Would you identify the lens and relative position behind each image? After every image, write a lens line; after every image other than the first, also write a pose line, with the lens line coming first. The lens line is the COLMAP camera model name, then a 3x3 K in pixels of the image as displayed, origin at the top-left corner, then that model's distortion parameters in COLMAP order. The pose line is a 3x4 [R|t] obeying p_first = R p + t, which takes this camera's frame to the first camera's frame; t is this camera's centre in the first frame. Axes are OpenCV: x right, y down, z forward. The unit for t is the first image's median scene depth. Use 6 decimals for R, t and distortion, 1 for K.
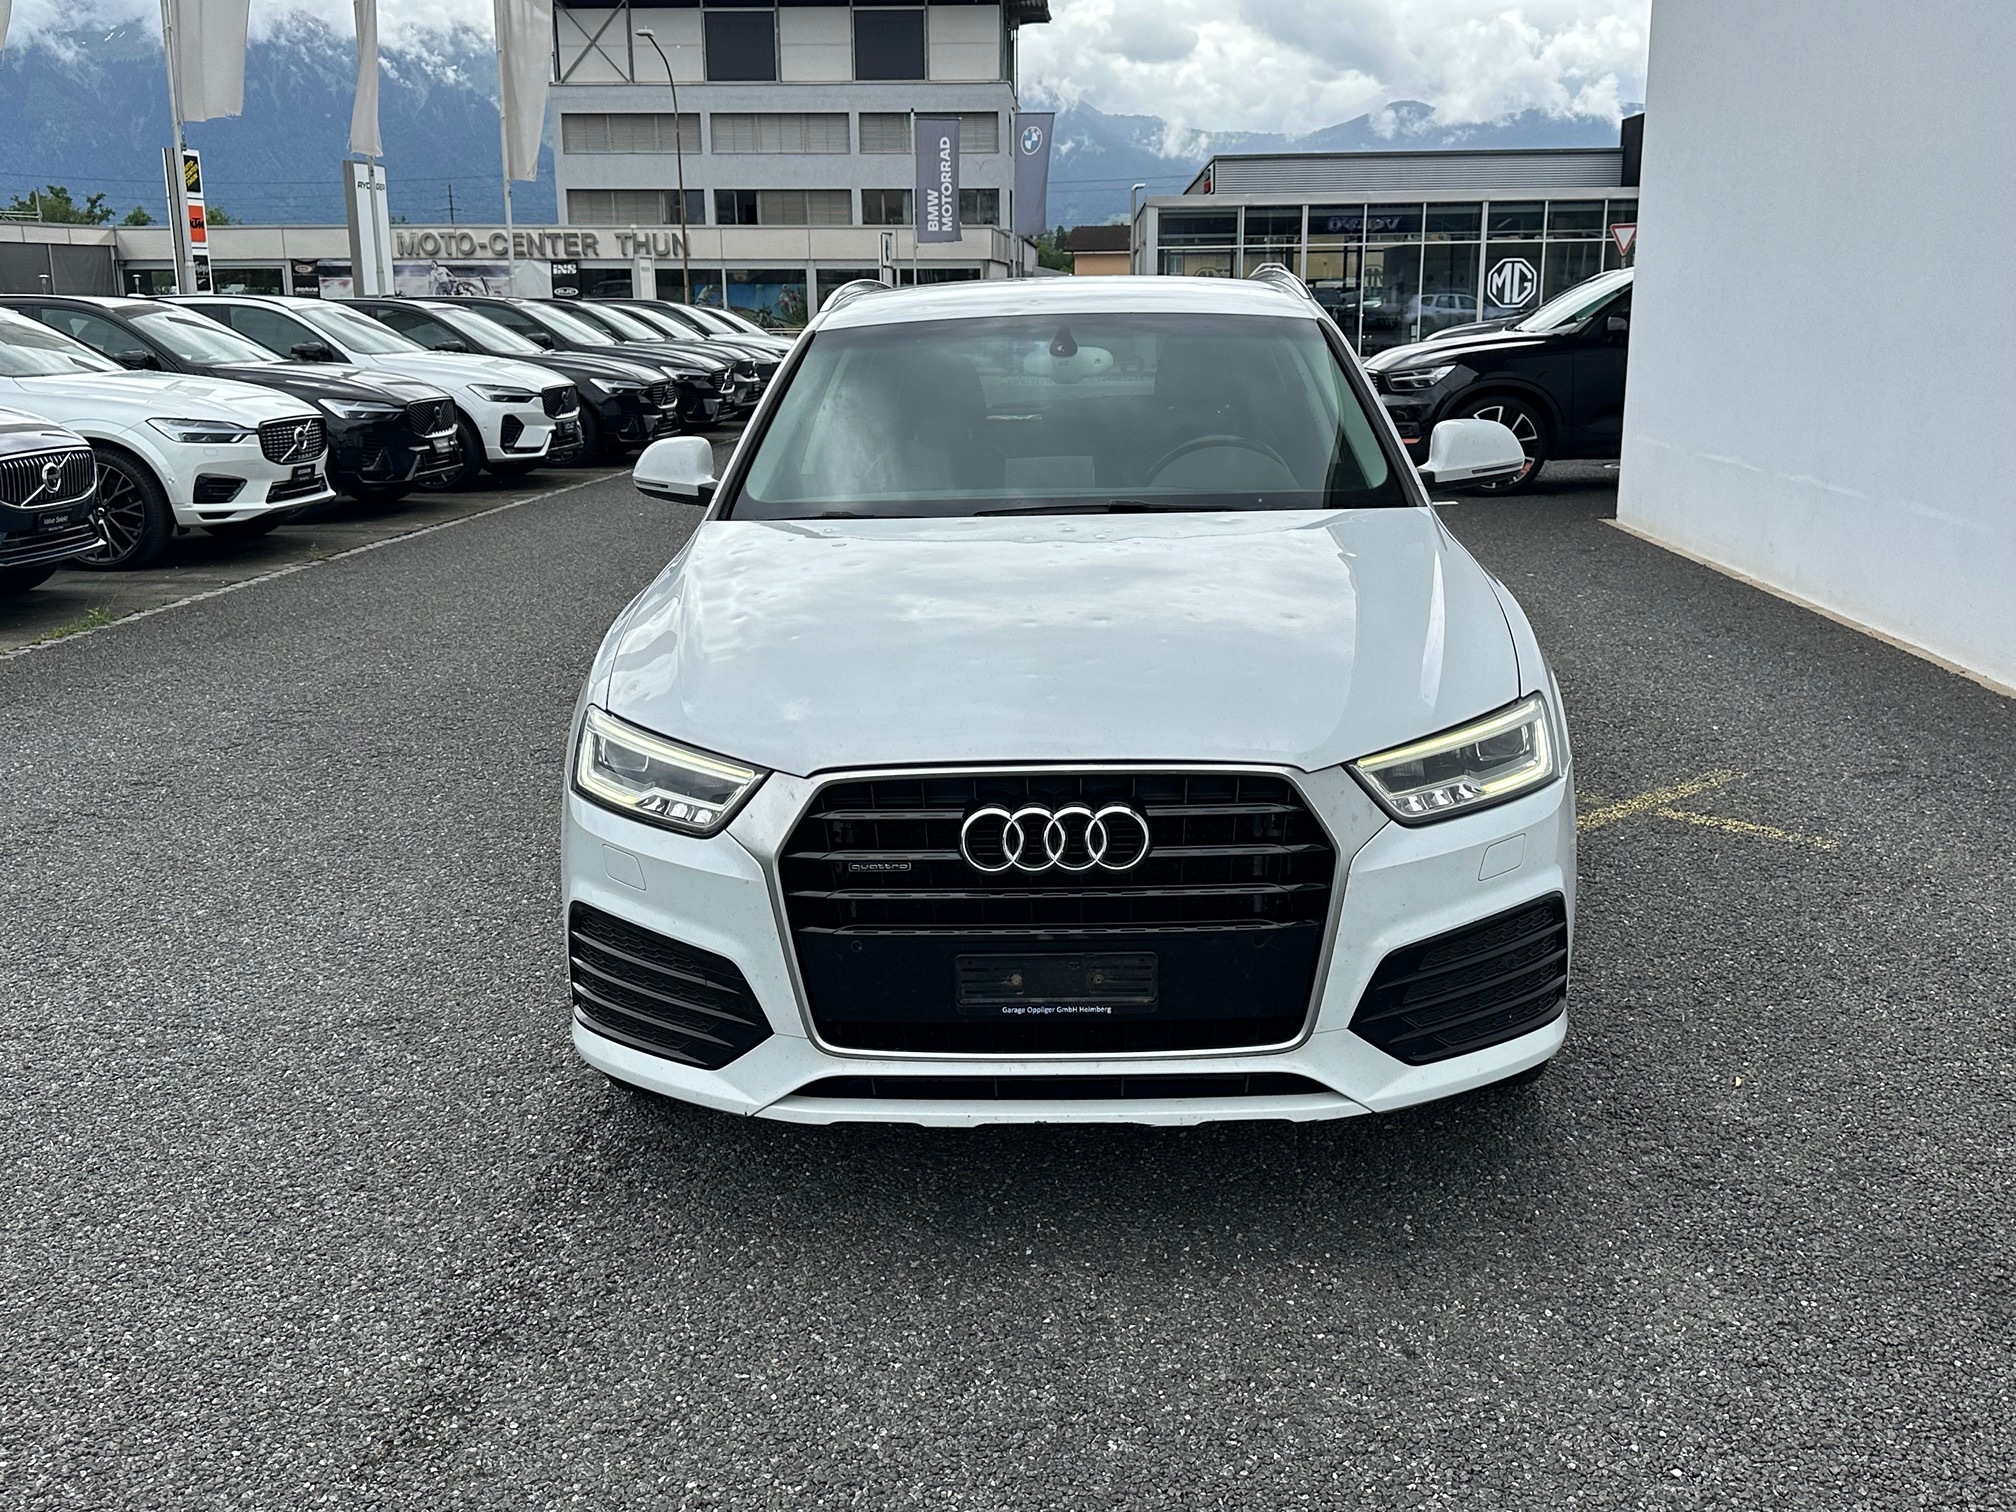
lens RADIAL K [[1934.3, 0, 1008.0], [0, 1934.3, 756.0], [0, 0, 1]] dist [0.190905, -0.529428]
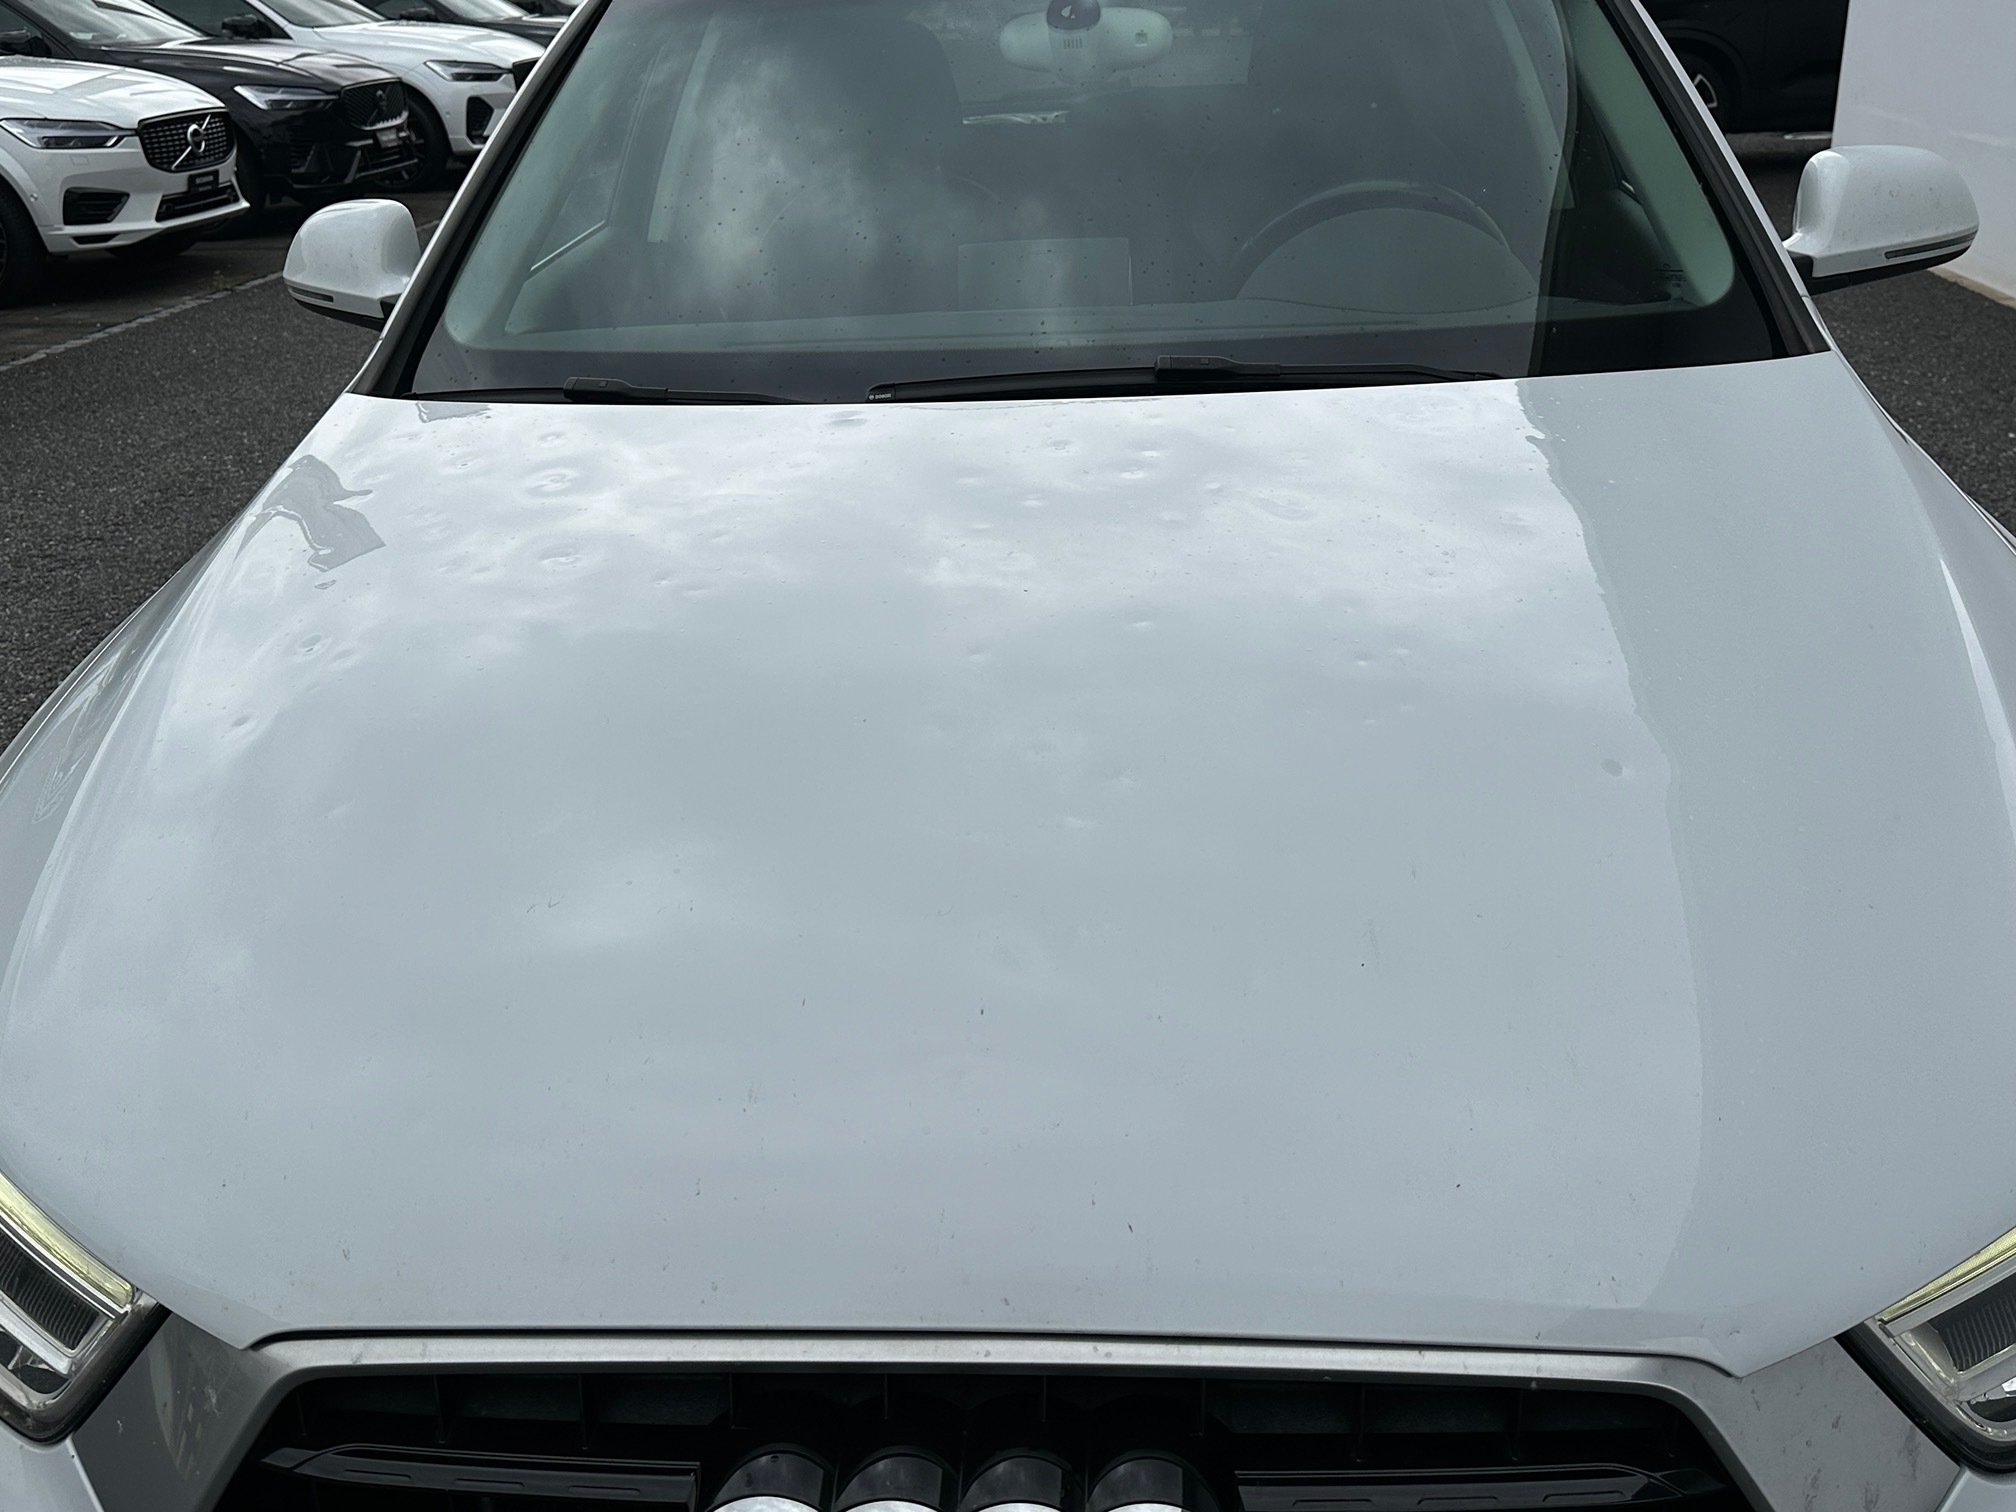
lens RADIAL K [[1965.3, 0, 1008.0], [0, 1965.3, 756.0], [0, 0, 1]] dist [-0.003327, -0.010458]
pose [[0.999166, -0.006420, -0.040320, 0.011392], [0.012867, 0.986752, 0.161725, -0.035748], [0.038747, -0.162109, 0.986012, 0.165561]]
